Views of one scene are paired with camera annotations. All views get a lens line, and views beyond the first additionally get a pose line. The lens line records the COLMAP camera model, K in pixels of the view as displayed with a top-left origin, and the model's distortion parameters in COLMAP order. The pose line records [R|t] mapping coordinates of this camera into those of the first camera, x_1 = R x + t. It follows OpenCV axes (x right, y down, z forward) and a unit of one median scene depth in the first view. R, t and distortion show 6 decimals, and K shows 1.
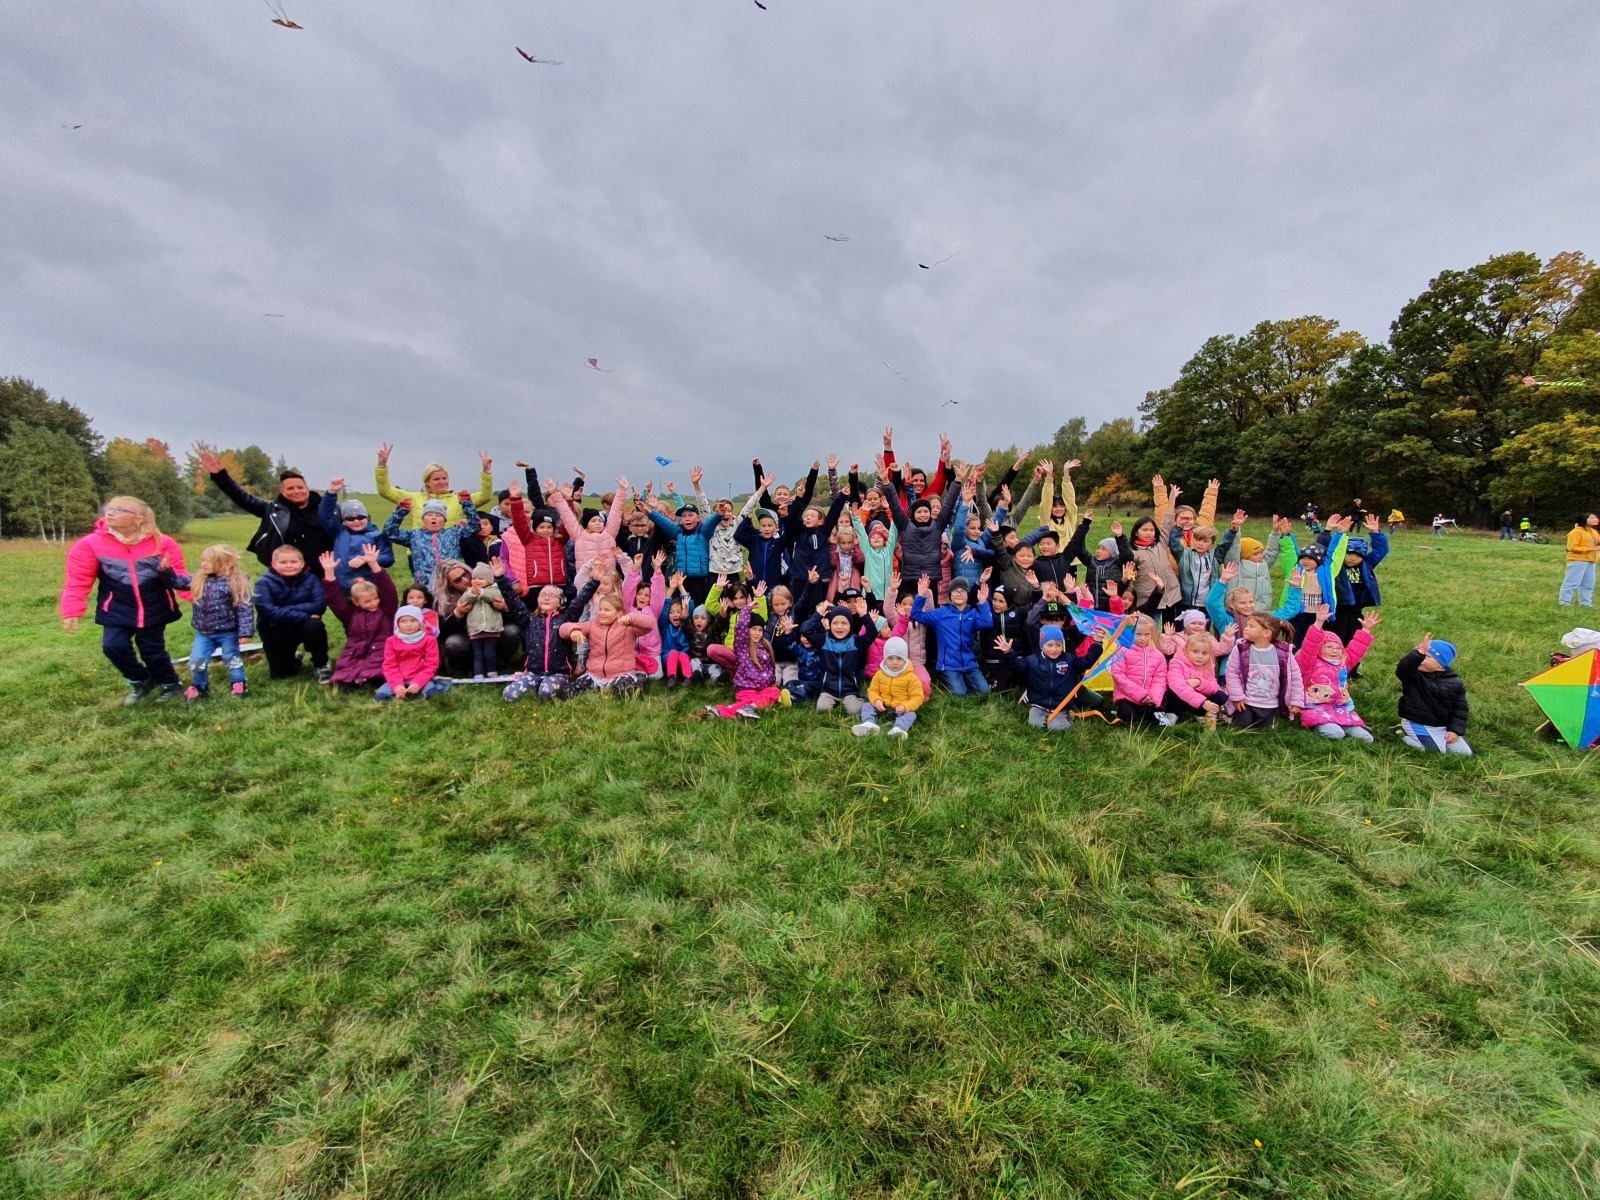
lens RADIAL K [[610.7, 0, 808.5], [0, 610.7, 578.4], [0, 0, 1]] dist [0.010040, 0.000705]
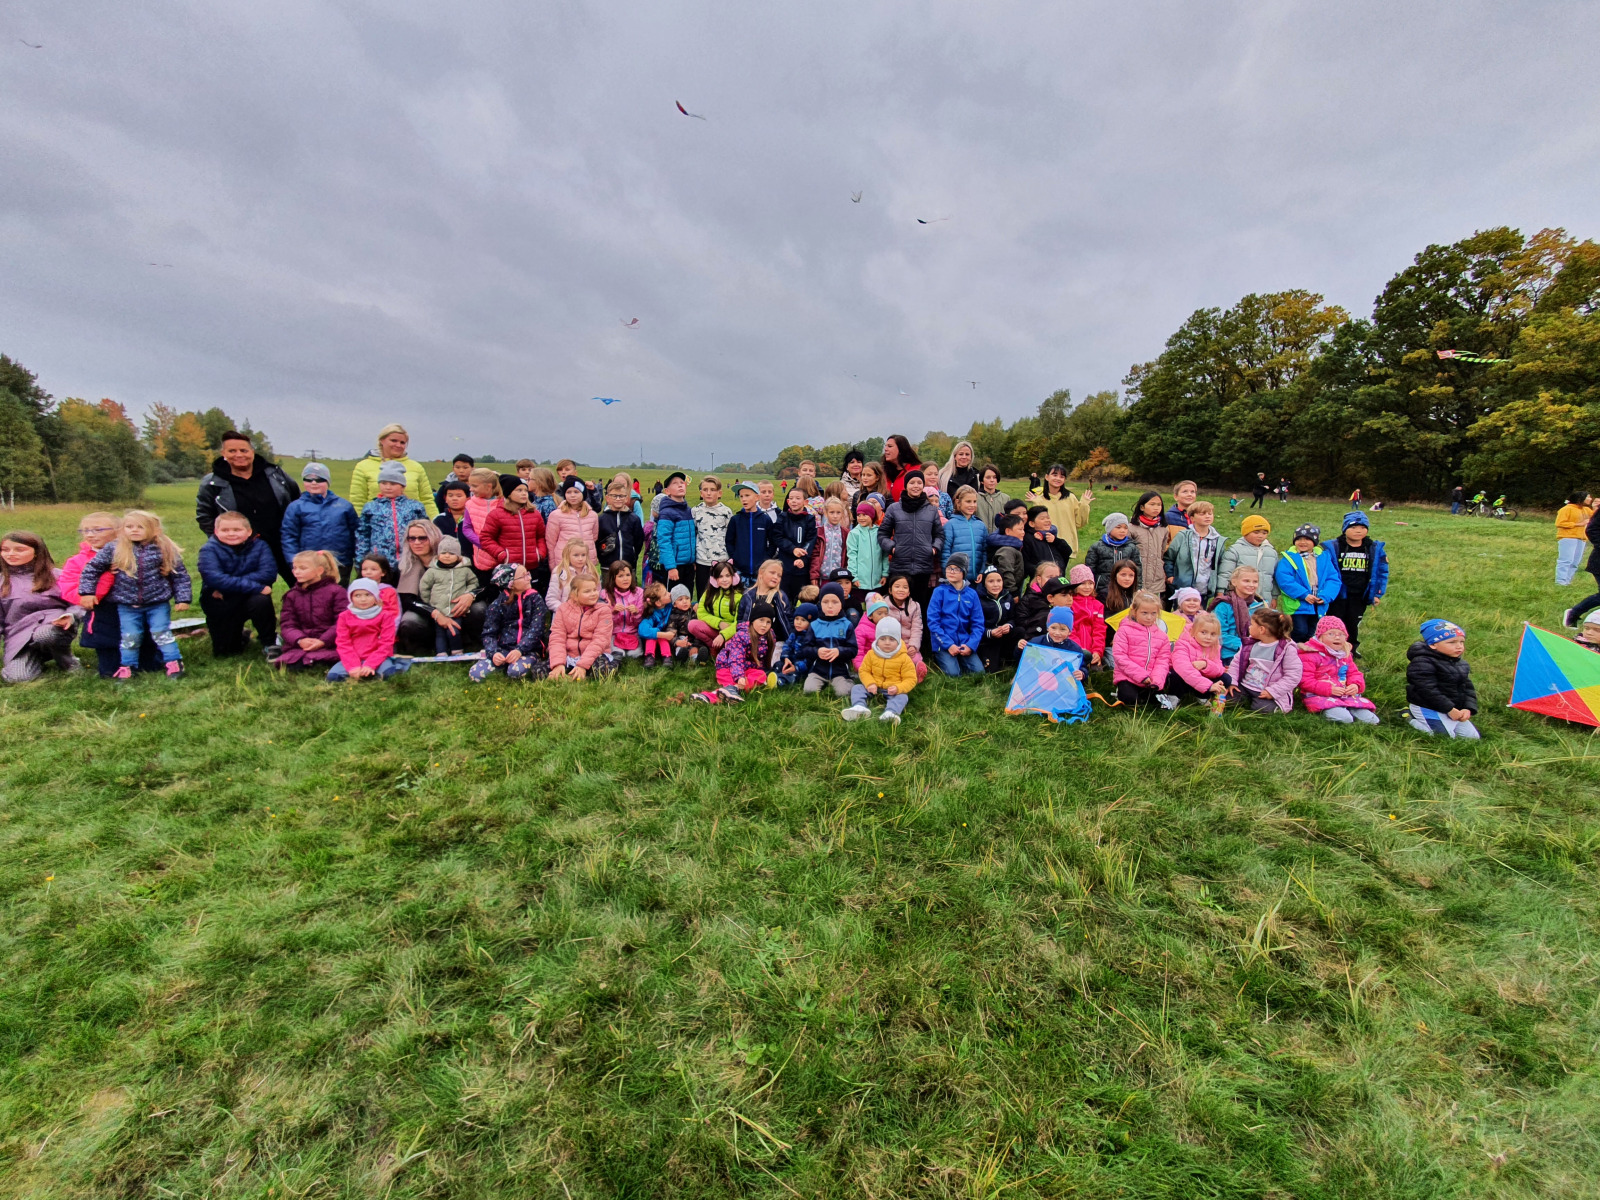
lens RADIAL K [[610.7, 0, 806.4], [0, 610.7, 573.8], [0, 0, 1]] dist [0.010040, 0.000705]
pose [[0.999666, 0.005531, 0.025245, -0.011489], [-0.006521, 0.999205, 0.039321, -0.006949], [-0.025008, -0.039472, 0.998908, 0.102652]]
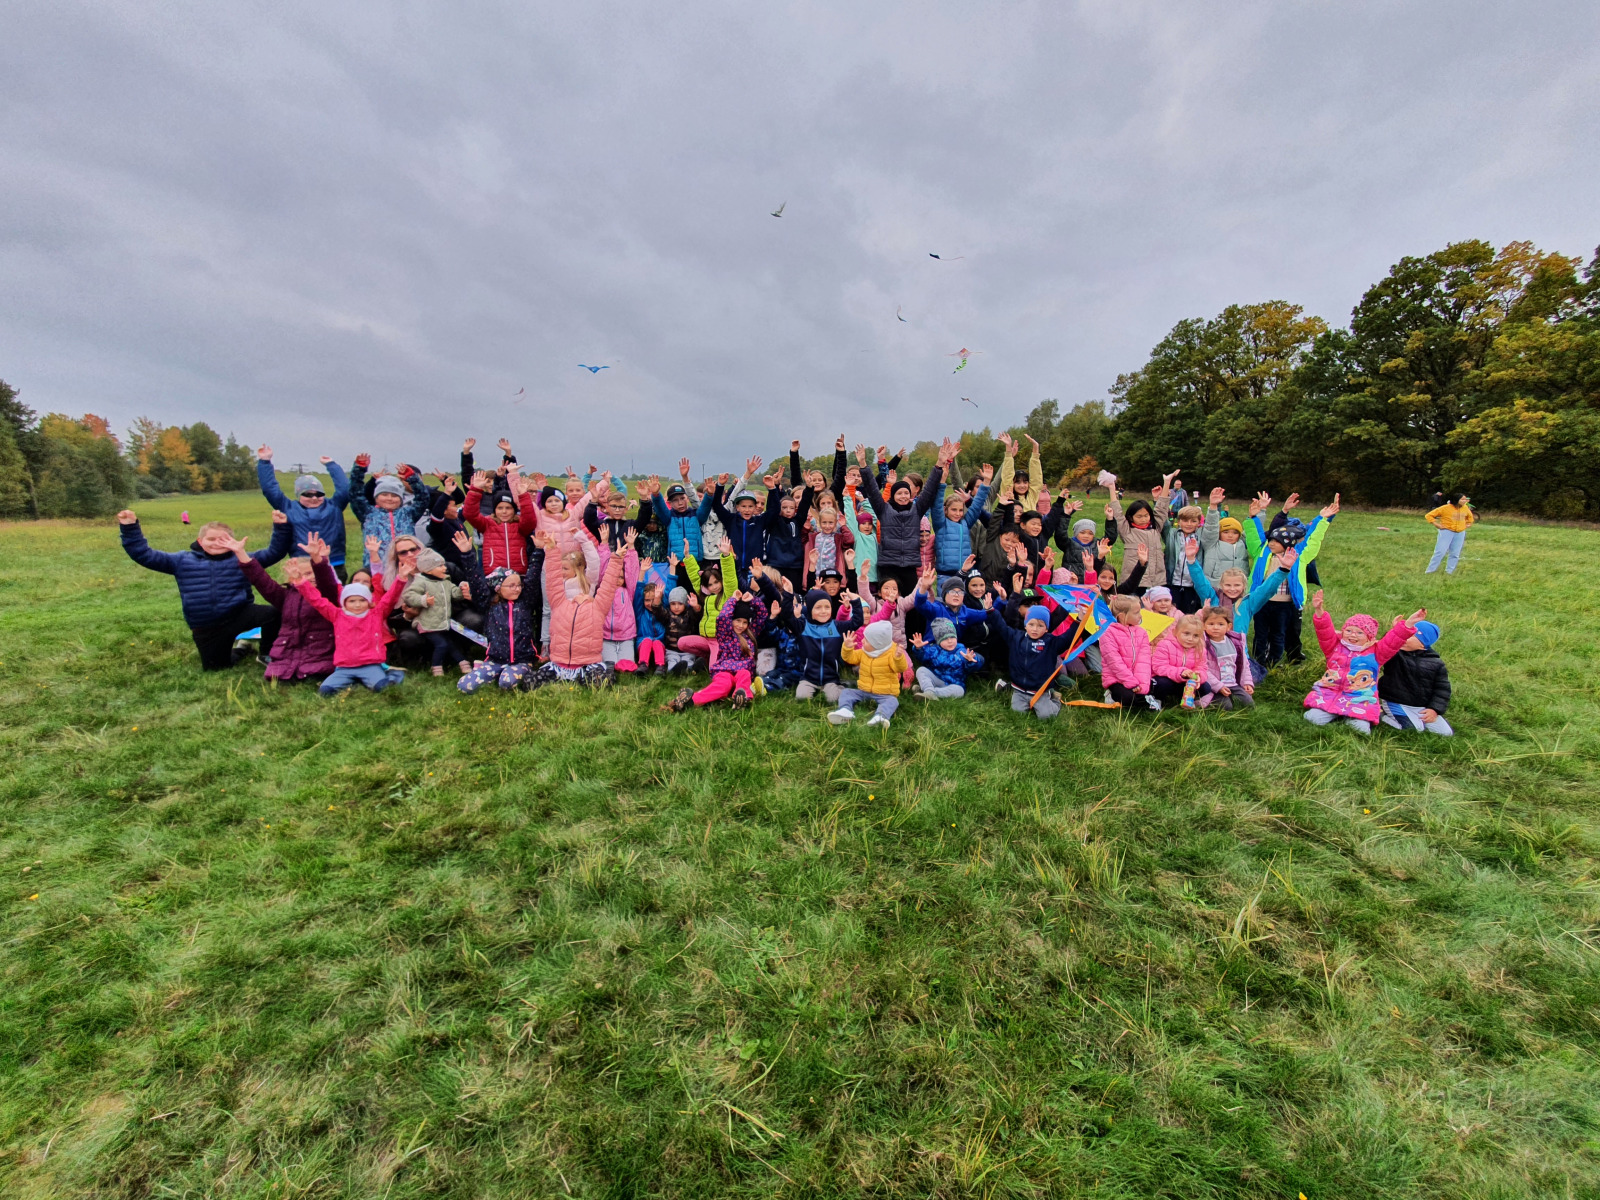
lens RADIAL K [[610.7, 0, 805.9], [0, 610.7, 574.2], [0, 0, 1]] dist [0.010040, 0.000705]
pose [[0.999287, -0.003424, 0.037611, -0.008566], [0.002556, 0.999730, 0.023114, -0.001794], [-0.037680, -0.023001, 0.999025, 0.081708]]
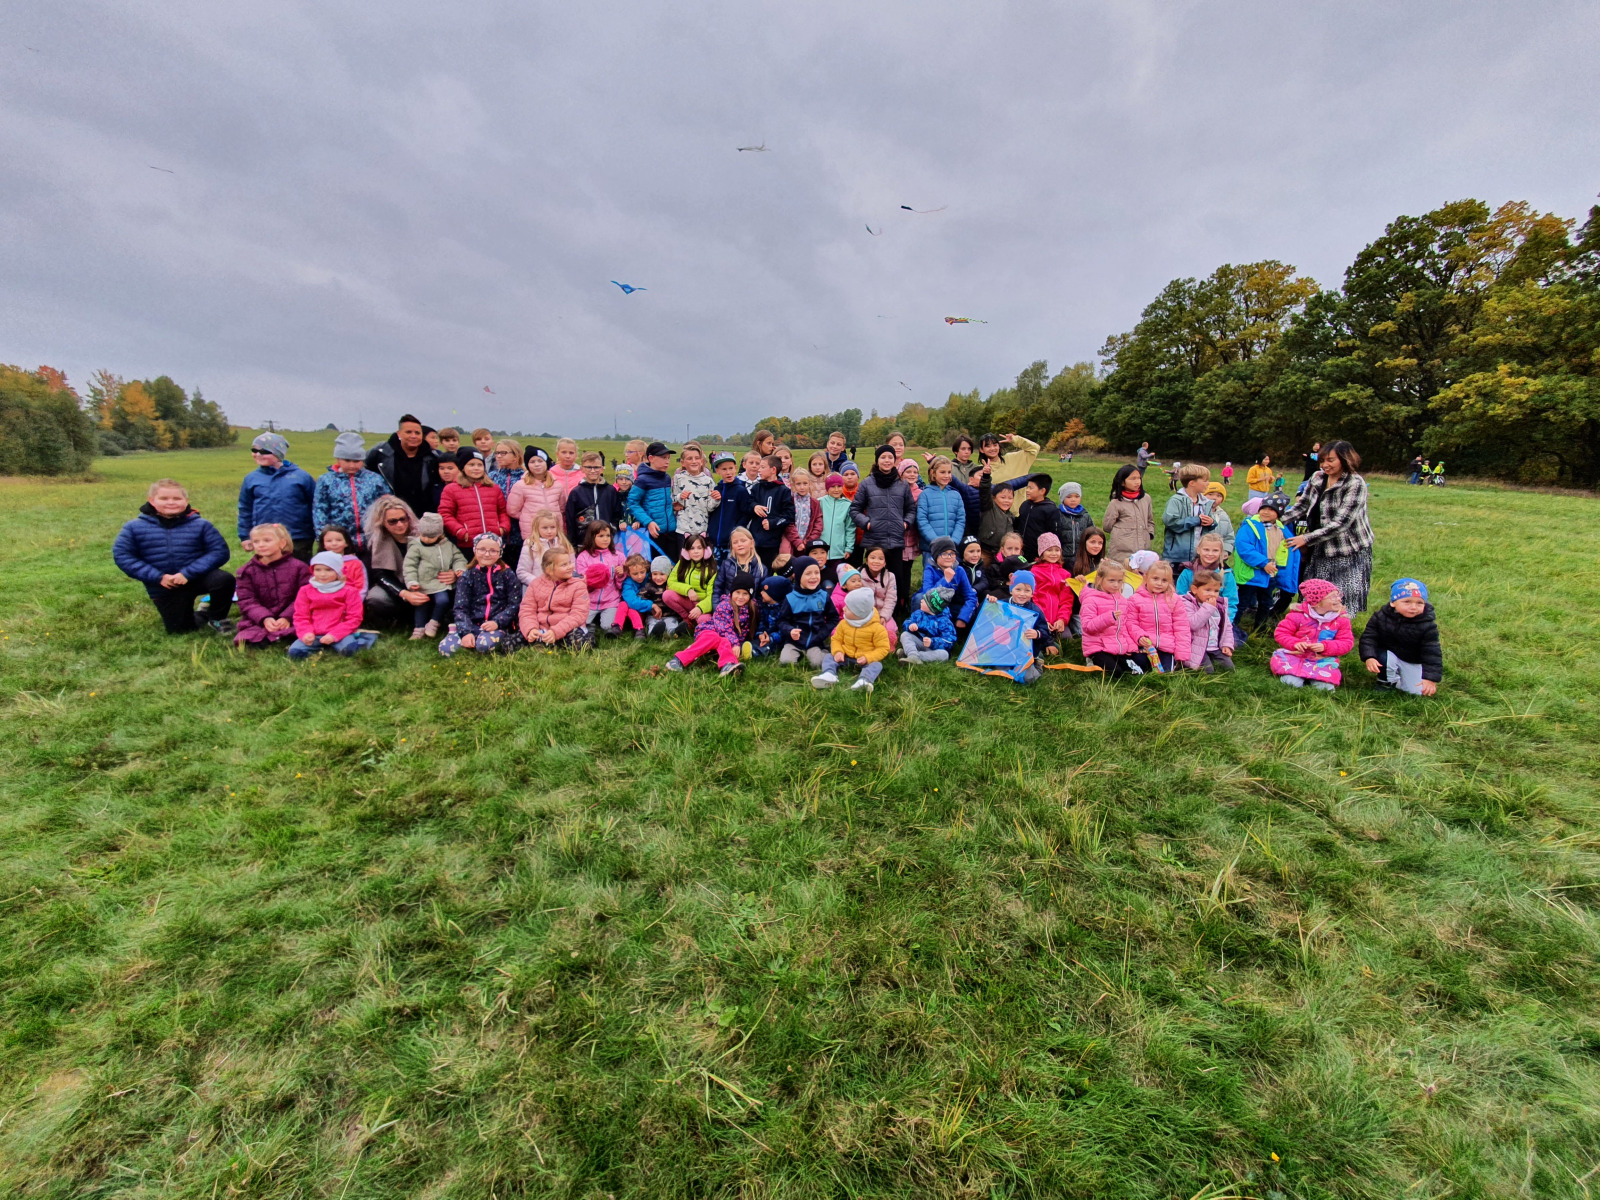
lens RADIAL K [[610.7, 0, 803.8], [0, 610.7, 571.1], [0, 0, 1]] dist [0.010040, 0.000705]
pose [[0.998384, -0.002843, 0.056755, -0.001705], [-0.001659, 0.996863, 0.079132, -0.001490], [-0.056802, -0.079099, 0.995247, 0.110676]]
